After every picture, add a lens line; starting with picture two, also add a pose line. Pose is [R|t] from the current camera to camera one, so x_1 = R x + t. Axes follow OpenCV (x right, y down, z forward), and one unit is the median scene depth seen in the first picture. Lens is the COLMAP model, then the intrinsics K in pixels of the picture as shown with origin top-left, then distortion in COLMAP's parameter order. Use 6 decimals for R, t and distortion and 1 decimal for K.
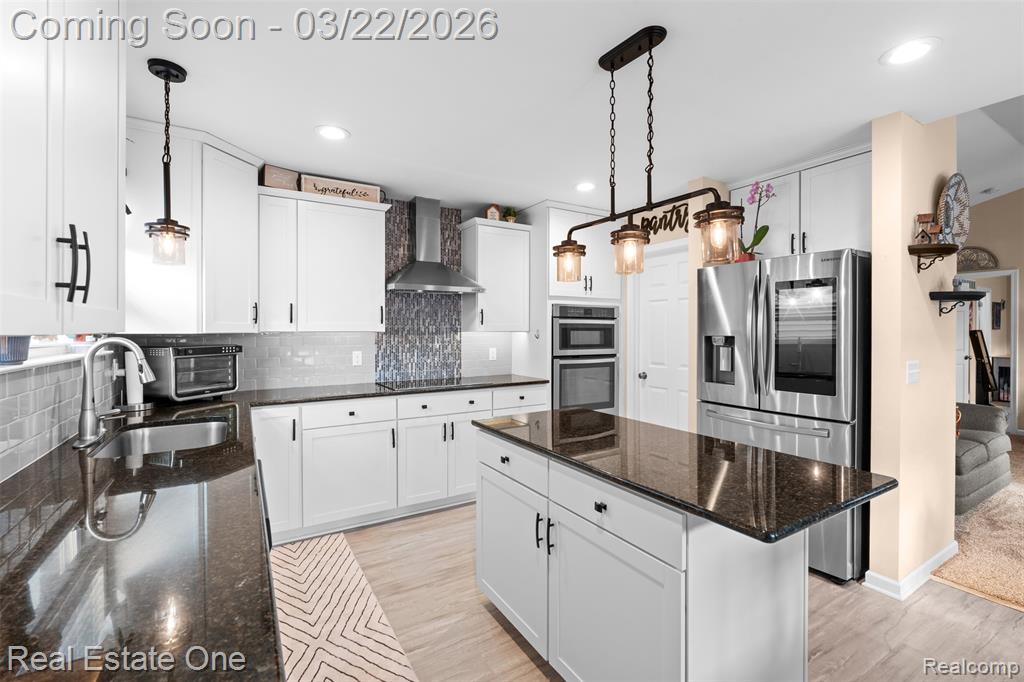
lens RADIAL K [[455.9, 0, 515.8], [0, 455.9, 326.9], [0, 0, 1]] dist [0.000246, 0.000078]
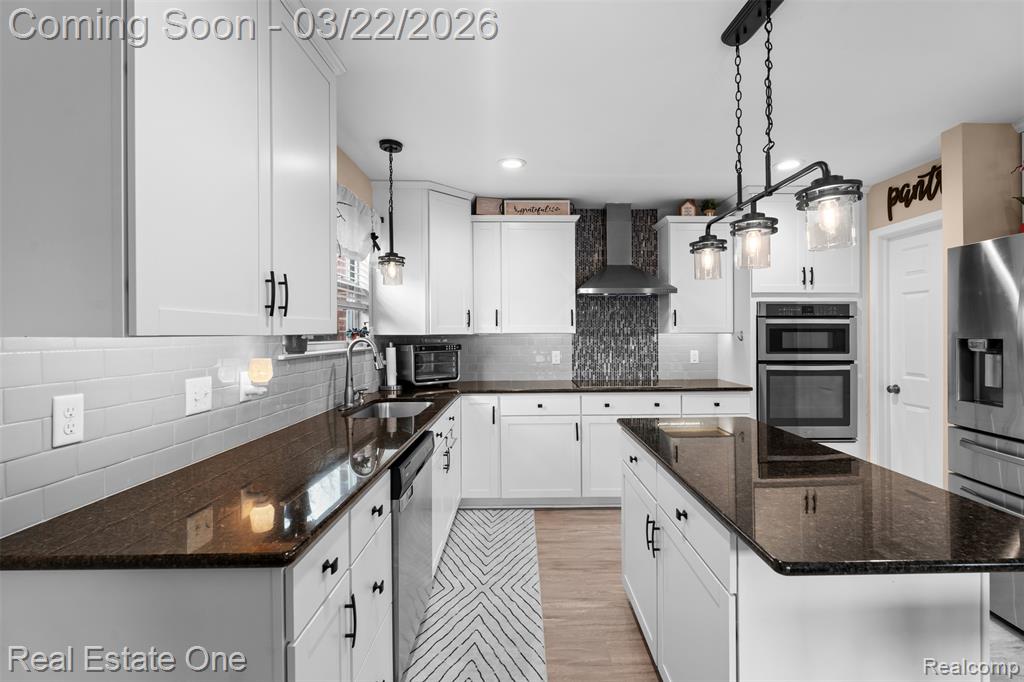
lens RADIAL K [[462.3, 0, 528.2], [0, 462.3, 328.8], [0, 0, 1]] dist [-0.000620, 0.000027]
pose [[0.862567, -0.006127, -0.505907, 0.171009], [0.006437, 0.999979, -0.001134, 0.000254], [0.505903, -0.002278, 0.862588, -0.002829]]
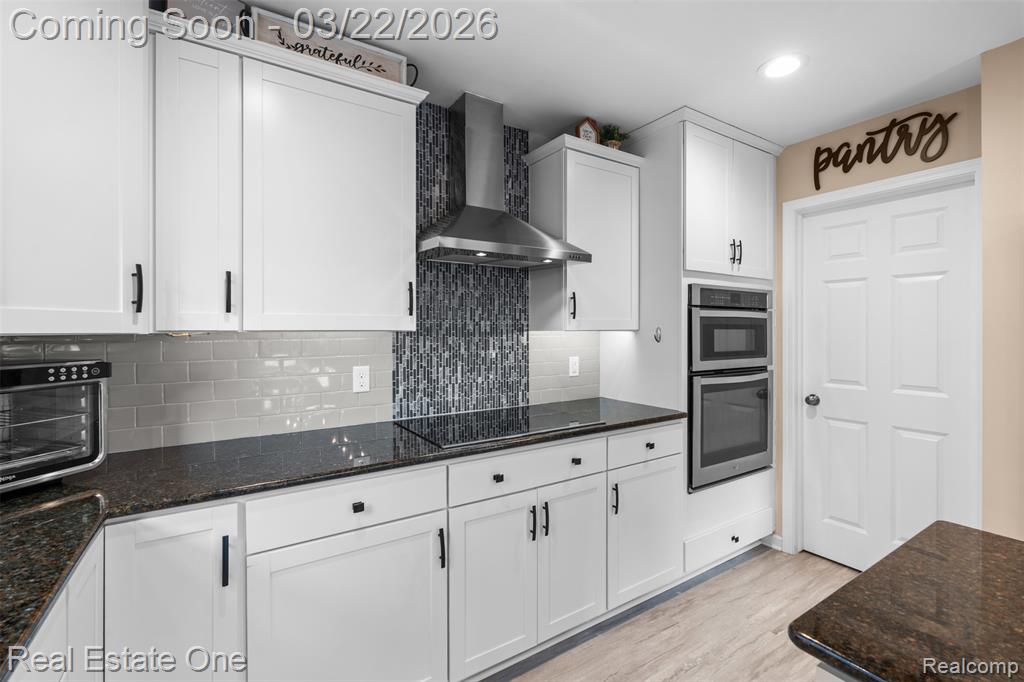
lens RADIAL K [[457.5, 0, 514.0], [0, 457.5, 327.0], [0, 0, 1]] dist [-0.002726, 0.000088]
pose [[0.999646, -0.000387, 0.026591, -0.186719], [0.000328, 0.999997, 0.002238, 0.004967], [-0.026591, -0.002228, 0.999644, 0.463454]]
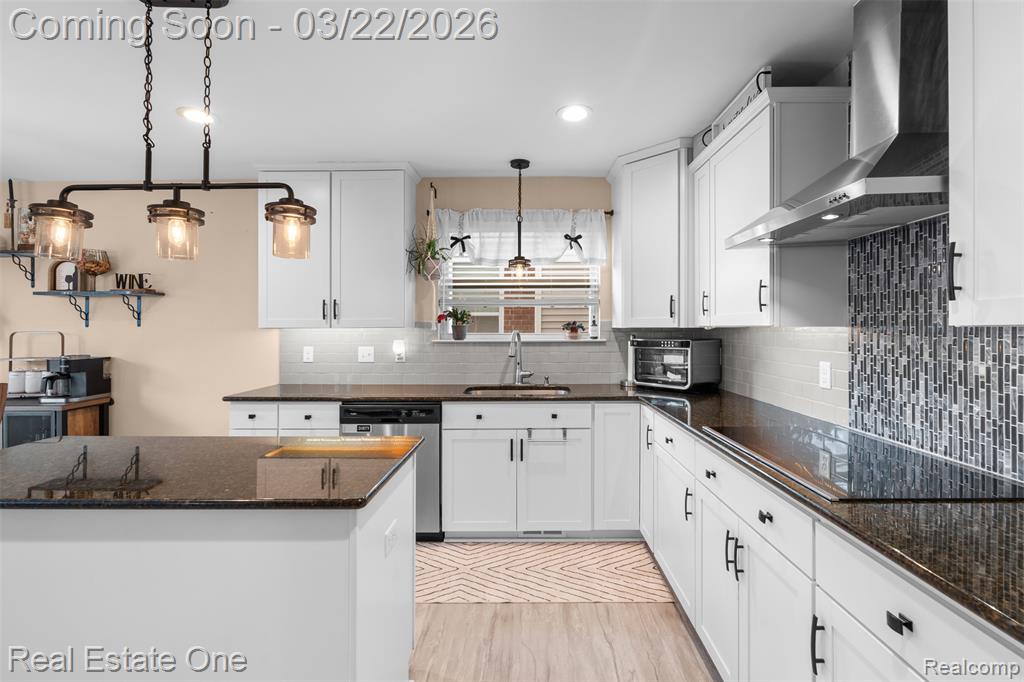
lens RADIAL K [[456.2, 0, 528.5], [0, 456.2, 323.2], [0, 0, 1]] dist [-0.000314, 0.000017]
pose [[-0.524981, -0.005754, -0.851095, 0.321659], [0.009824, 0.999870, -0.012820, 0.011065], [0.851057, -0.015092, -0.524856, 1.040114]]
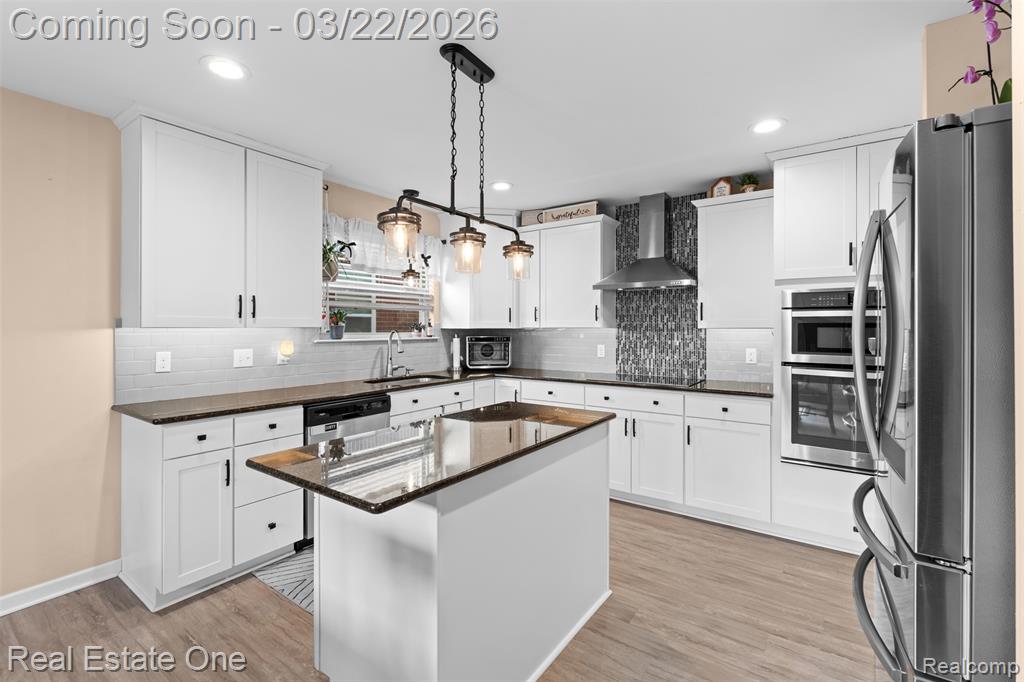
lens RADIAL K [[446.1, 0, 513.8], [0, 446.1, 324.6], [0, 0, 1]] dist [-0.001972, -0.000096]
pose [[0.392743, -0.005518, -0.919632, 0.641934], [0.005399, 0.999979, -0.003694, 0.004926], [0.919632, -0.003514, 0.392765, 0.369504]]
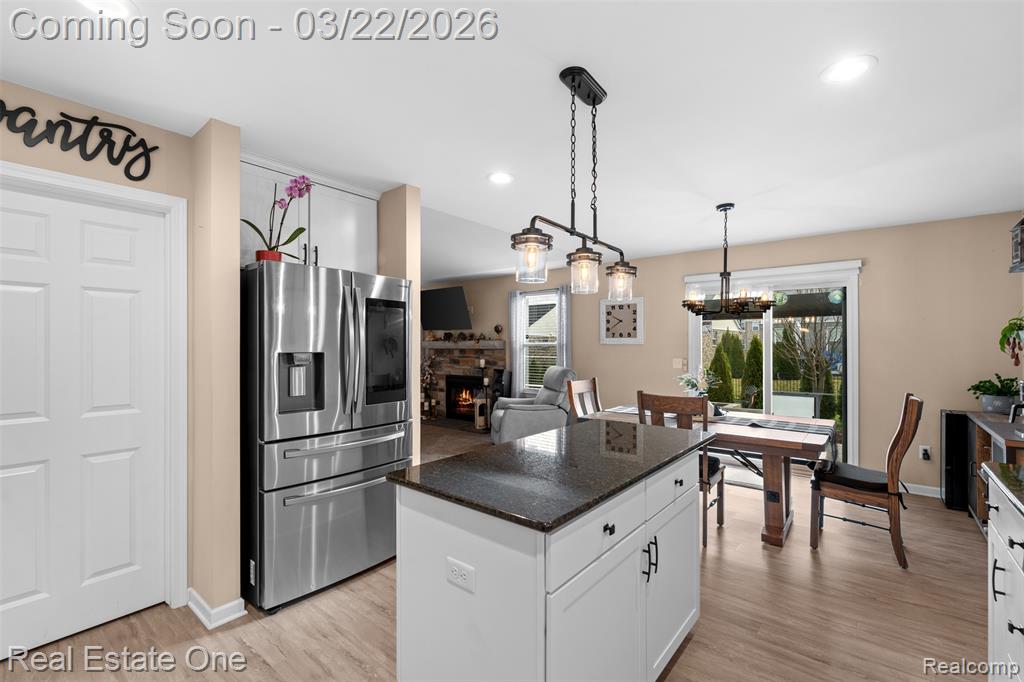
lens RADIAL K [[450.7, 0, 514.6], [0, 450.7, 345.9], [0, 0, 1]] dist [-0.002740, -0.000148]
pose [[-0.334474, 0.000050, 0.942405, -0.365598], [-0.006825, 0.999974, -0.002476, 0.006211], [-0.942380, -0.007260, -0.334464, 0.790029]]
